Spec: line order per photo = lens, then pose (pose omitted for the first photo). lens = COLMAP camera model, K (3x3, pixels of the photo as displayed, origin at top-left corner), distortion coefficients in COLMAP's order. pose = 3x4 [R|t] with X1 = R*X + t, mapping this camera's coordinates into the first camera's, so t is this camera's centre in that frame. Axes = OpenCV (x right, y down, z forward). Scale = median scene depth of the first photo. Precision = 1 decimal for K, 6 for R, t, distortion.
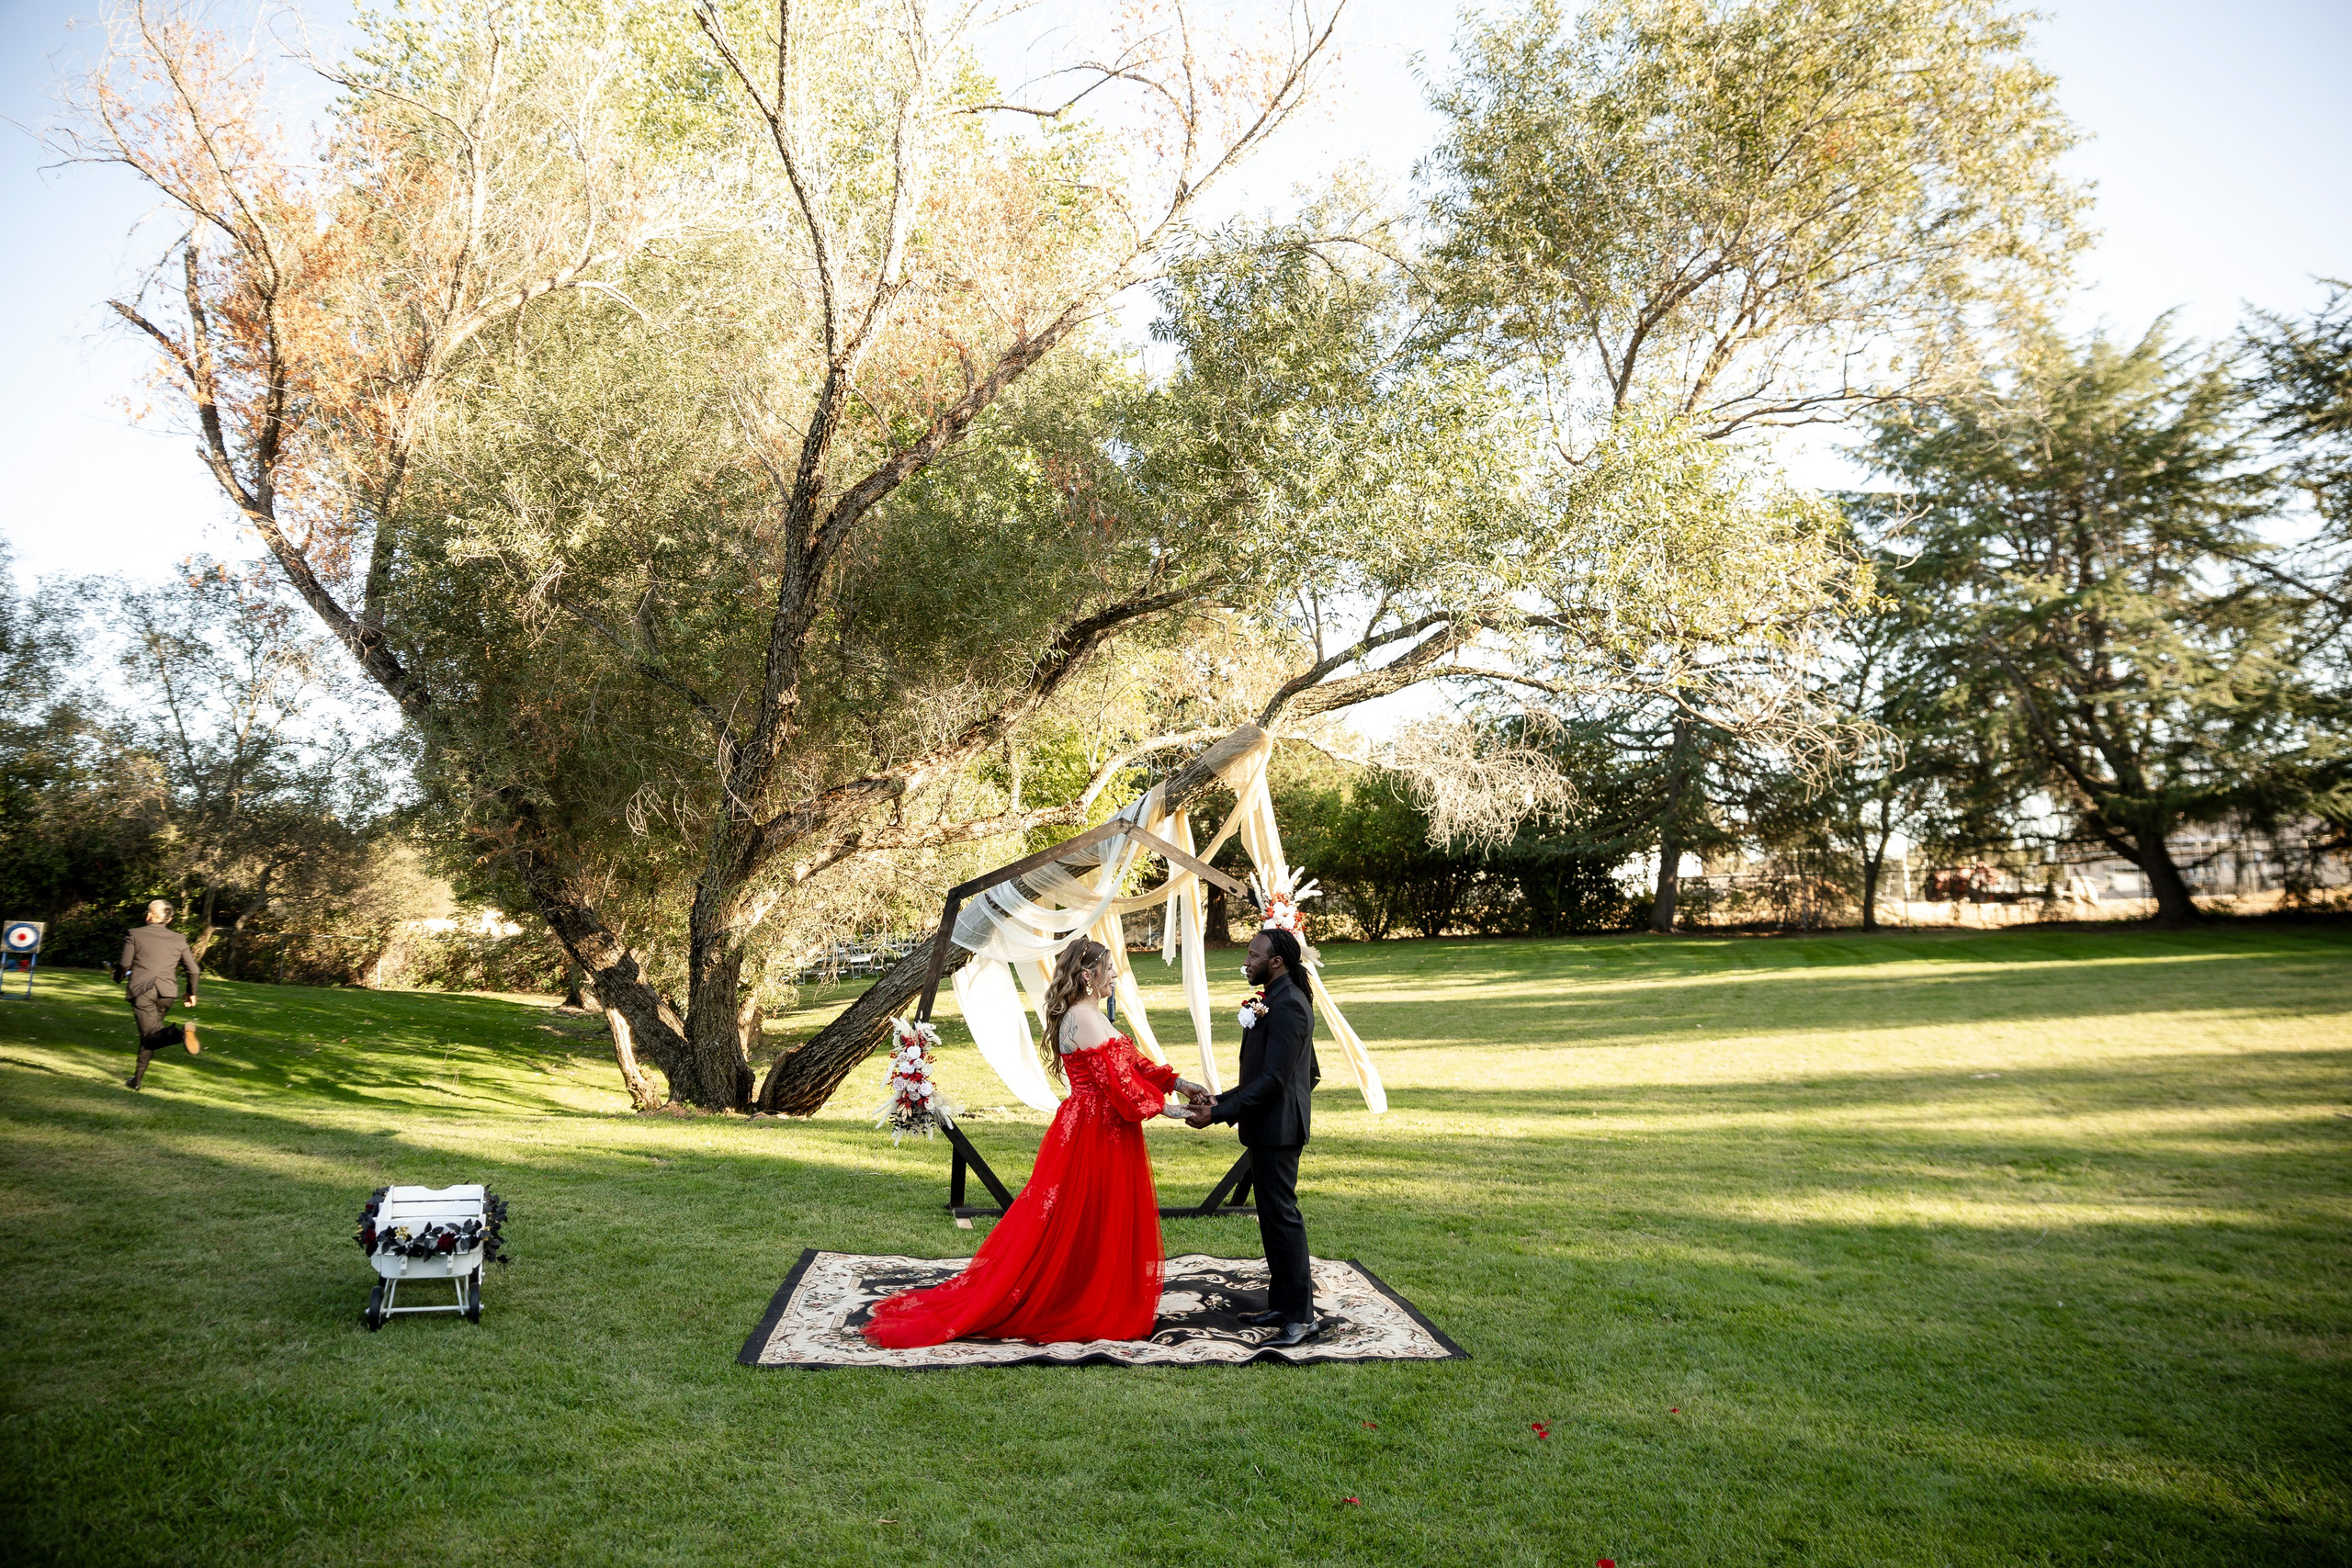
lens RADIAL K [[1623.2, 0, 1191.5], [0, 1623.2, 740.8], [0, 0, 1]] dist [-0.161114, 0.135429]
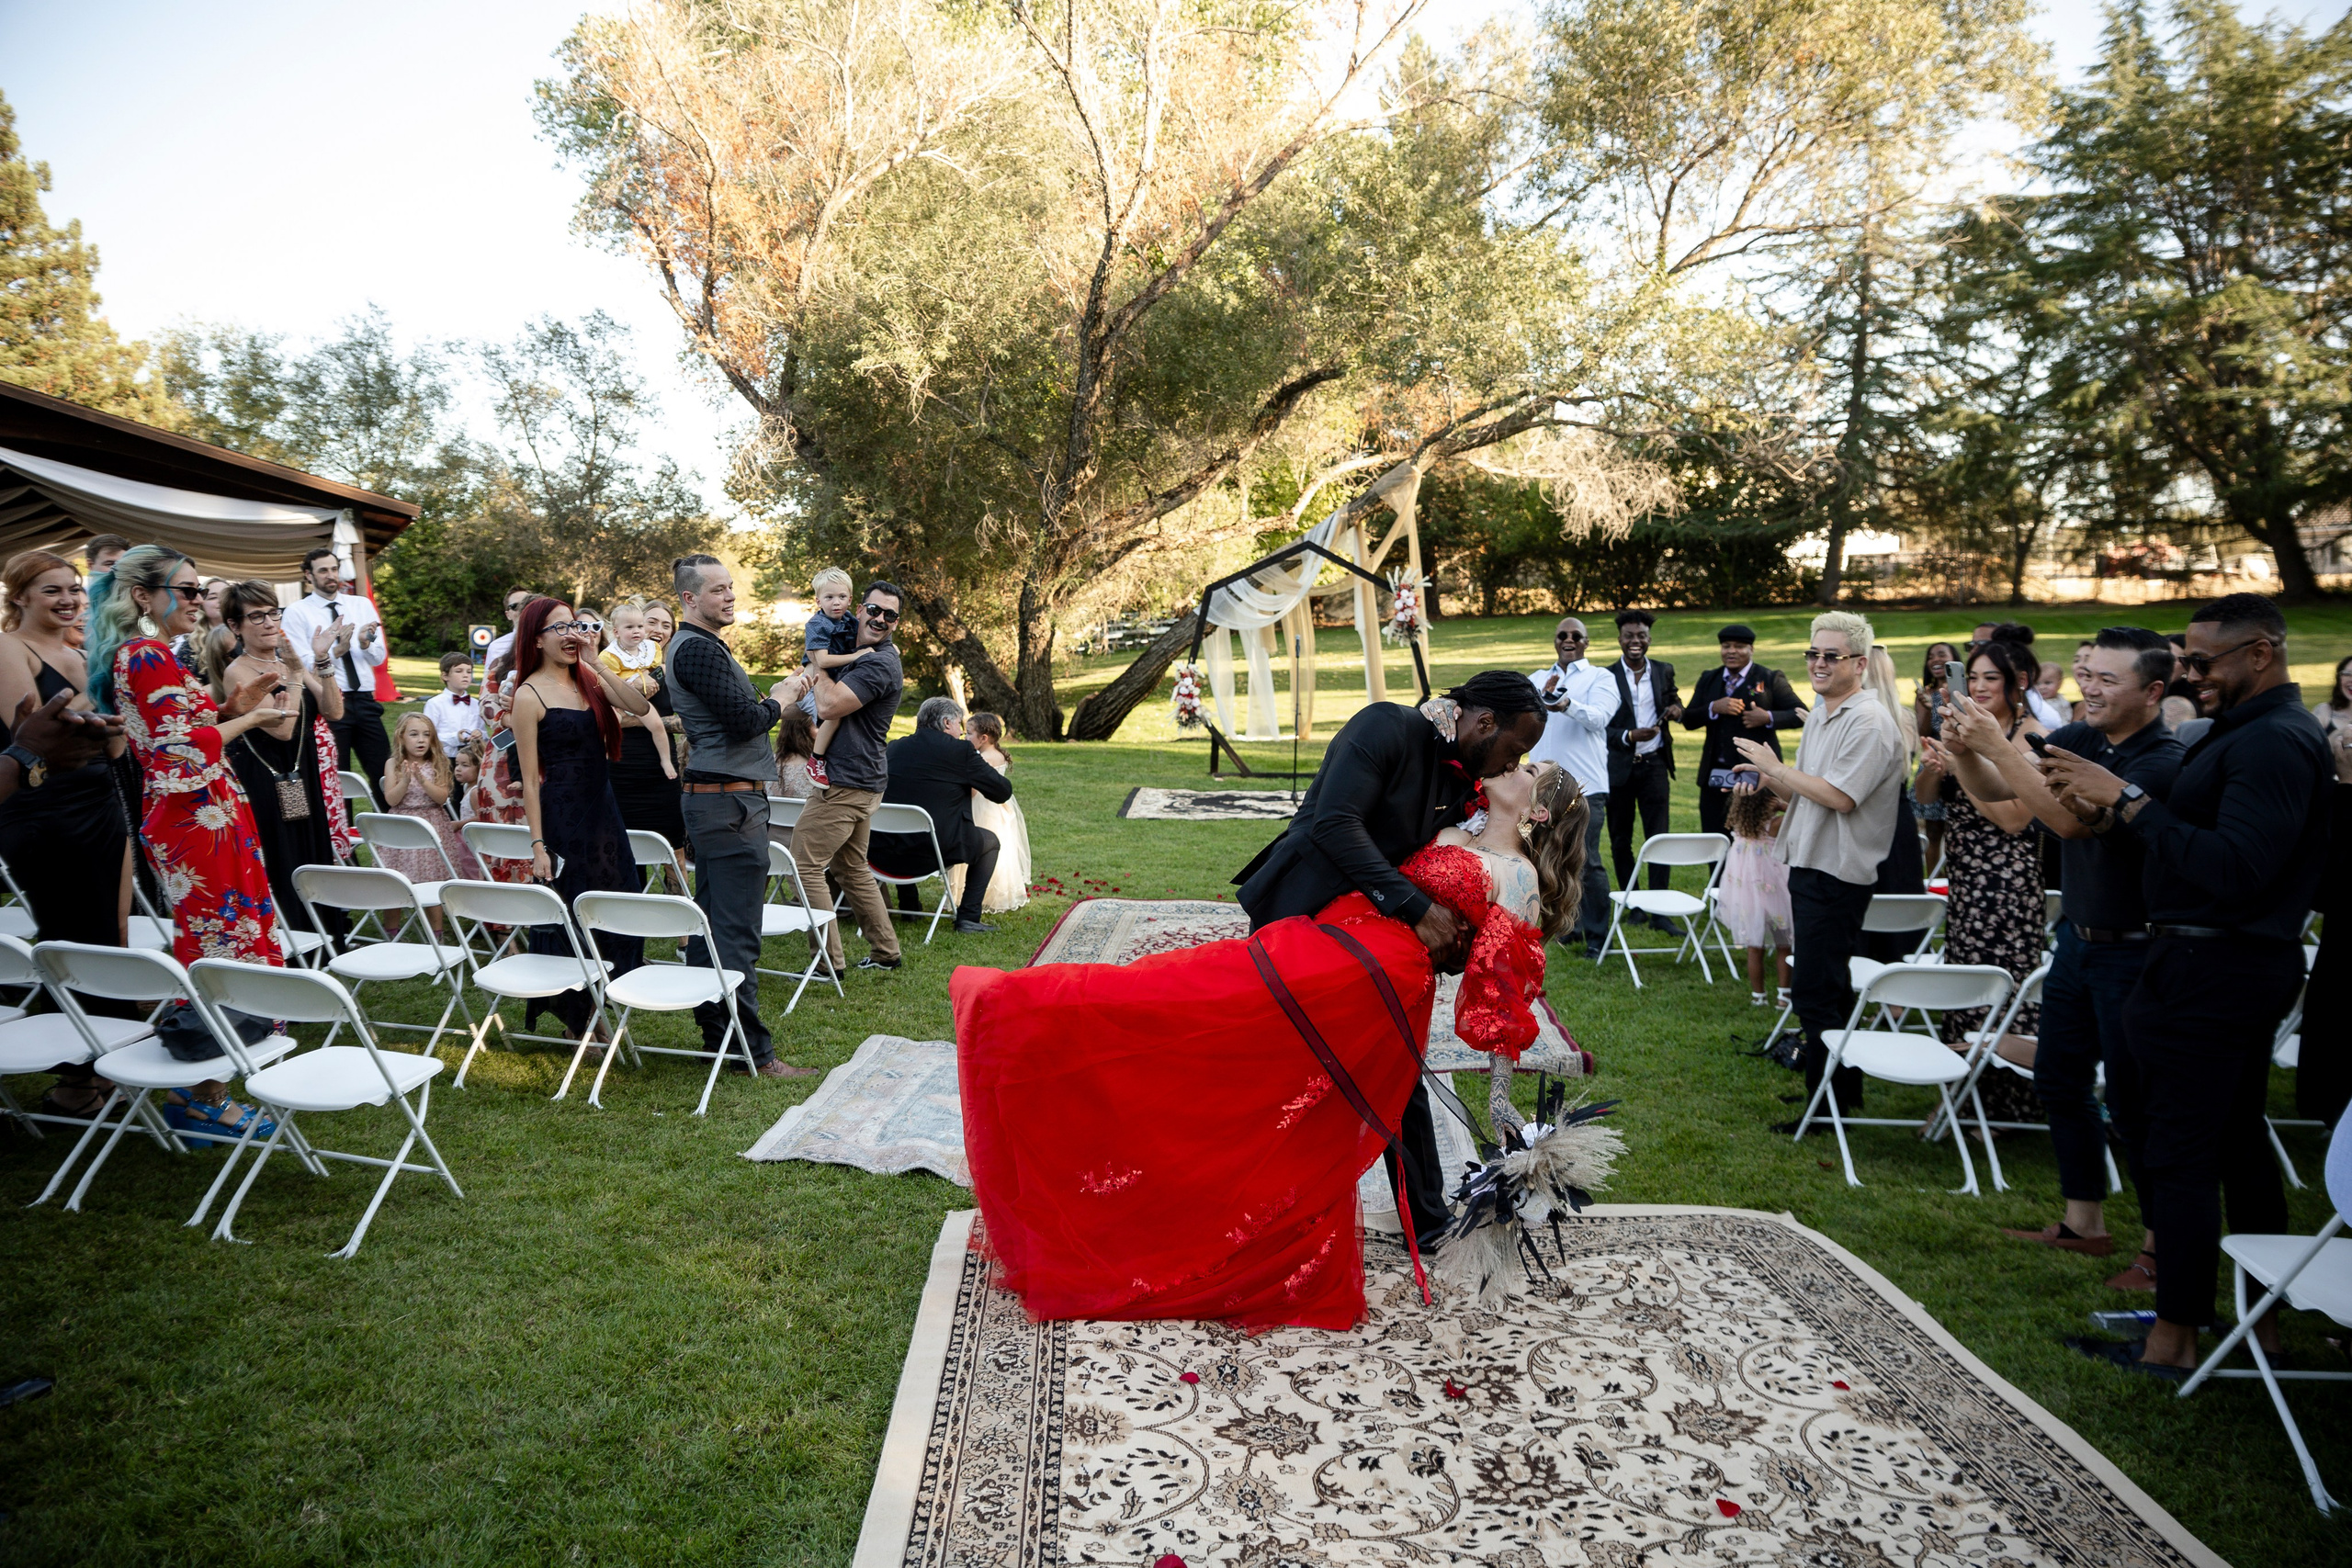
lens RADIAL K [[1611.6, 0, 1193.9], [0, 1611.6, 746.7], [0, 0, 1]] dist [-0.152769, 0.119751]
pose [[0.990003, -0.003947, -0.140990, 0.042325], [0.032251, 0.979461, 0.199040, -0.044980], [0.137308, -0.201597, 0.969796, -0.381513]]
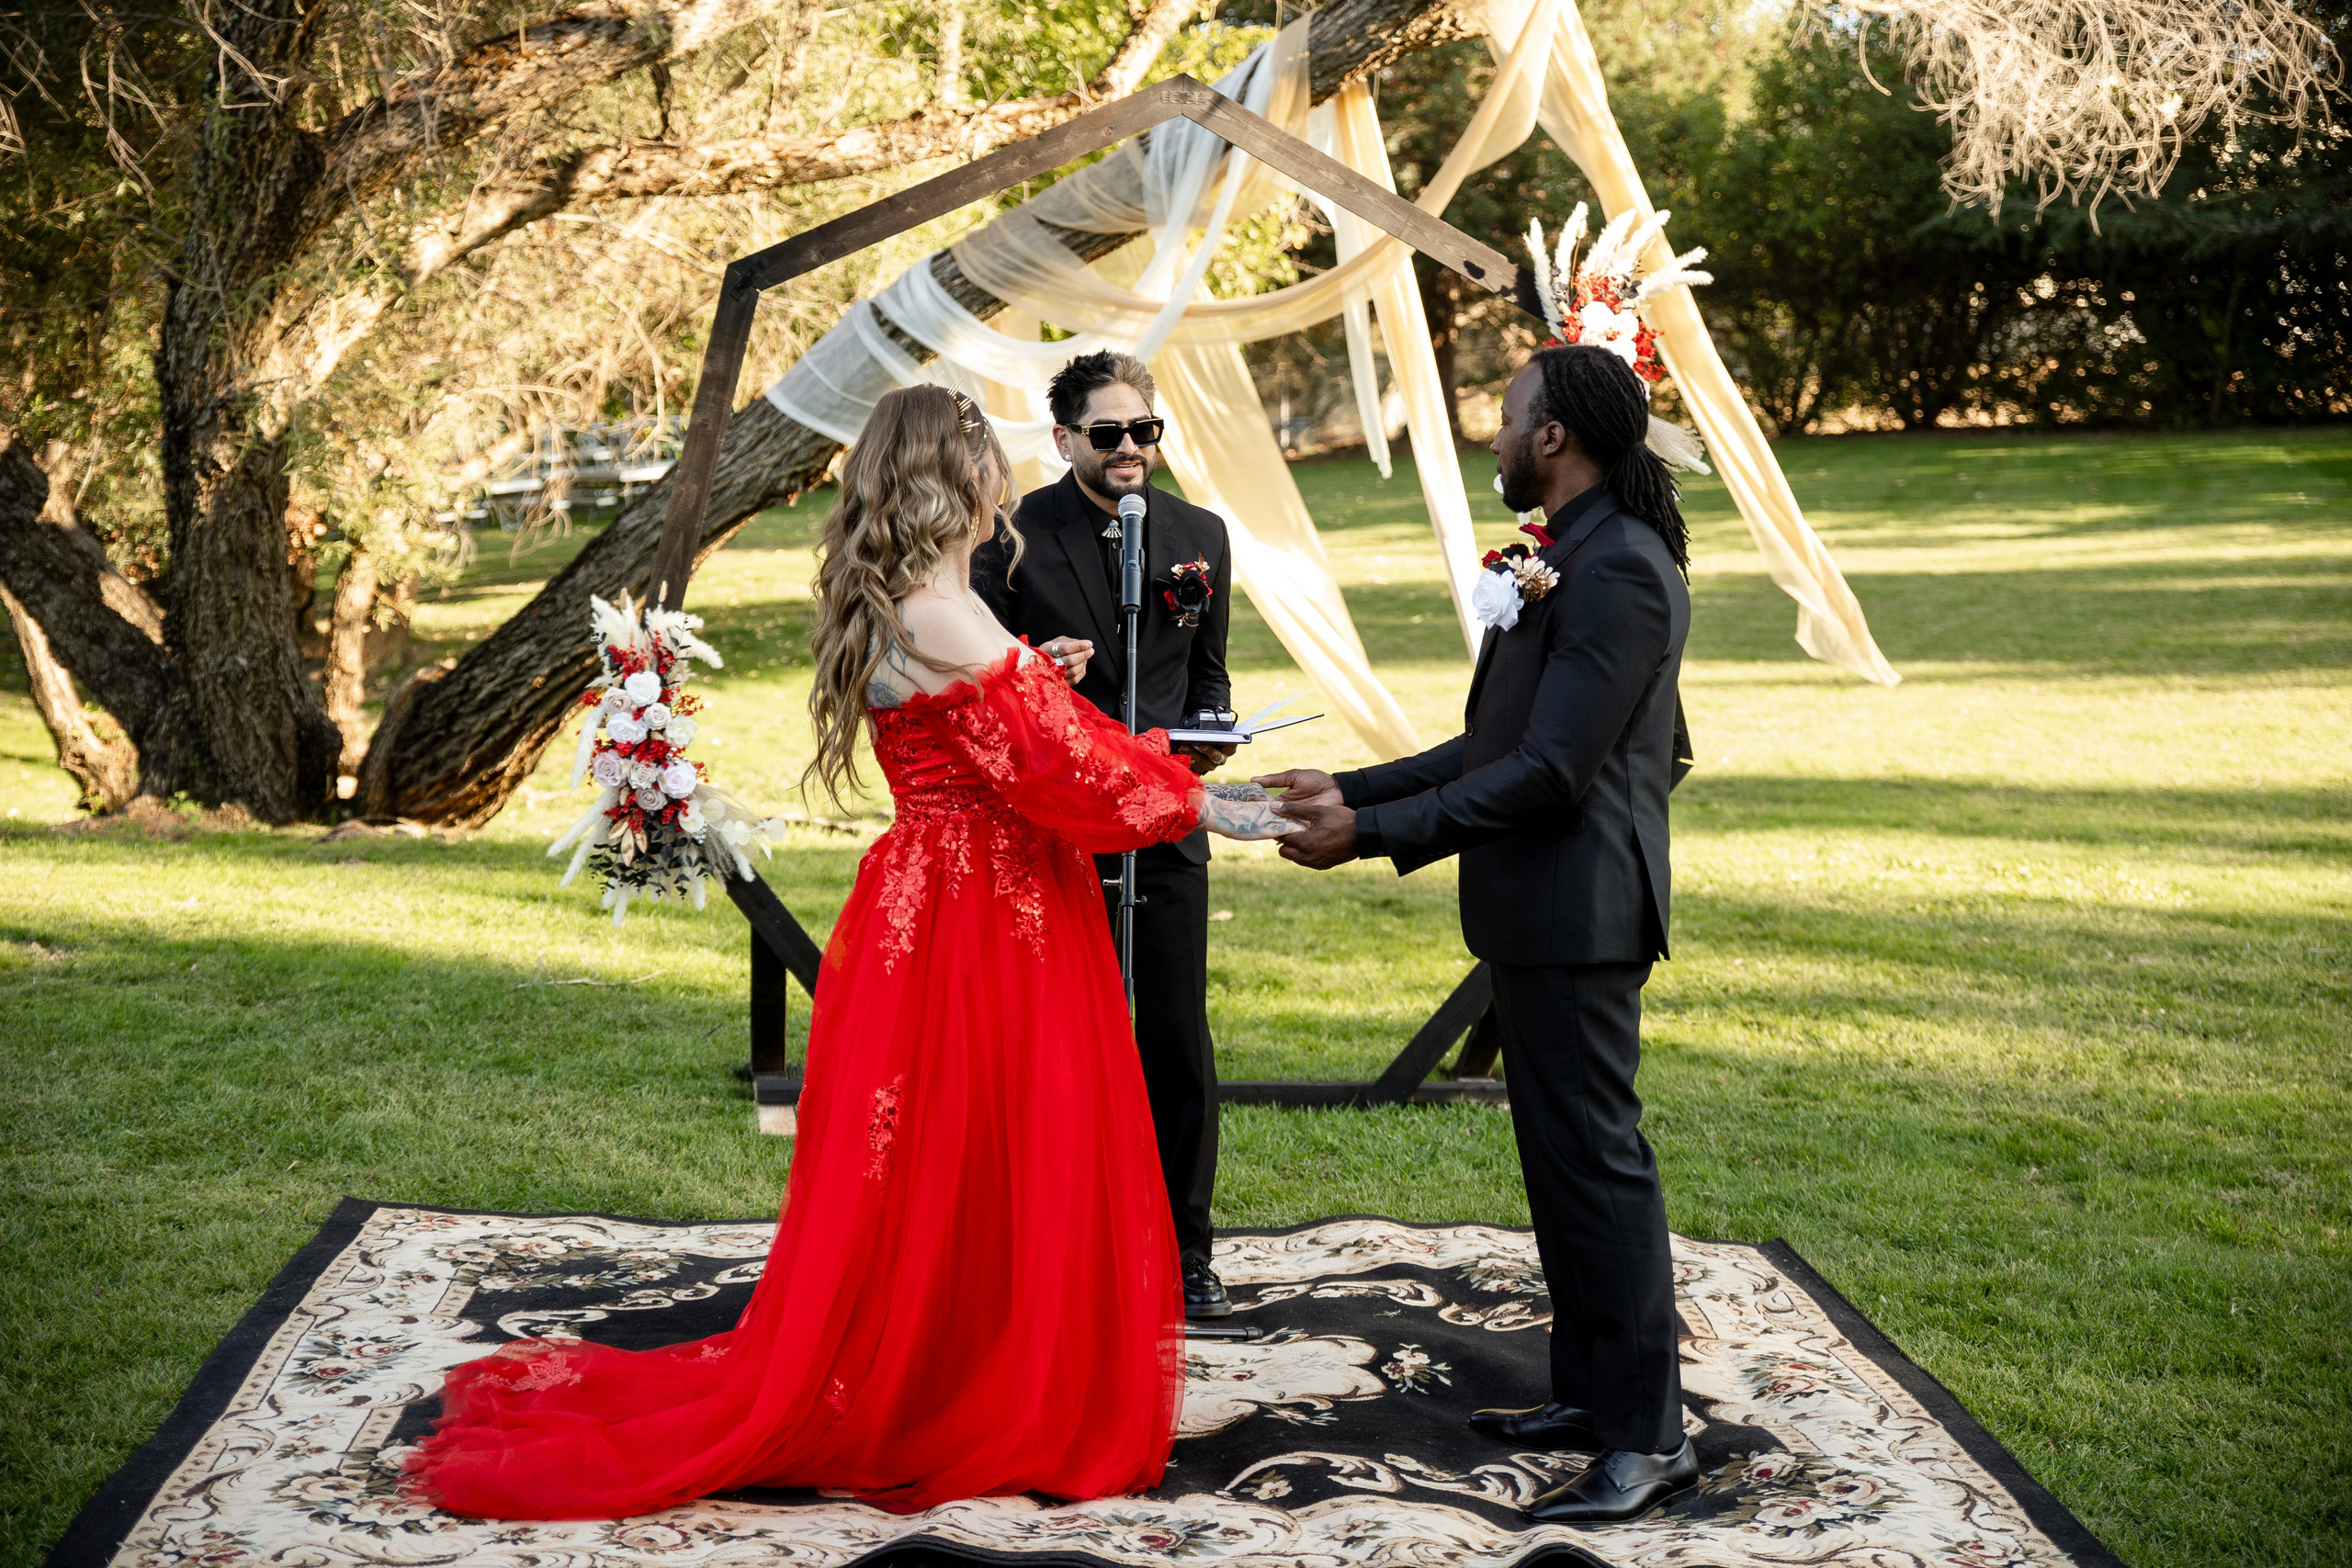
lens RADIAL K [[3486.2, 0, 1176.0], [0, 3486.2, 784.0], [0, 0, 1]] dist [0.124971, 0.061345]
pose [[0.998337, 0.012094, -0.056364, 0.002073], [0.000570, 0.975627, 0.219433, 0.017514], [0.057645, -0.219100, 0.973998, 0.100895]]
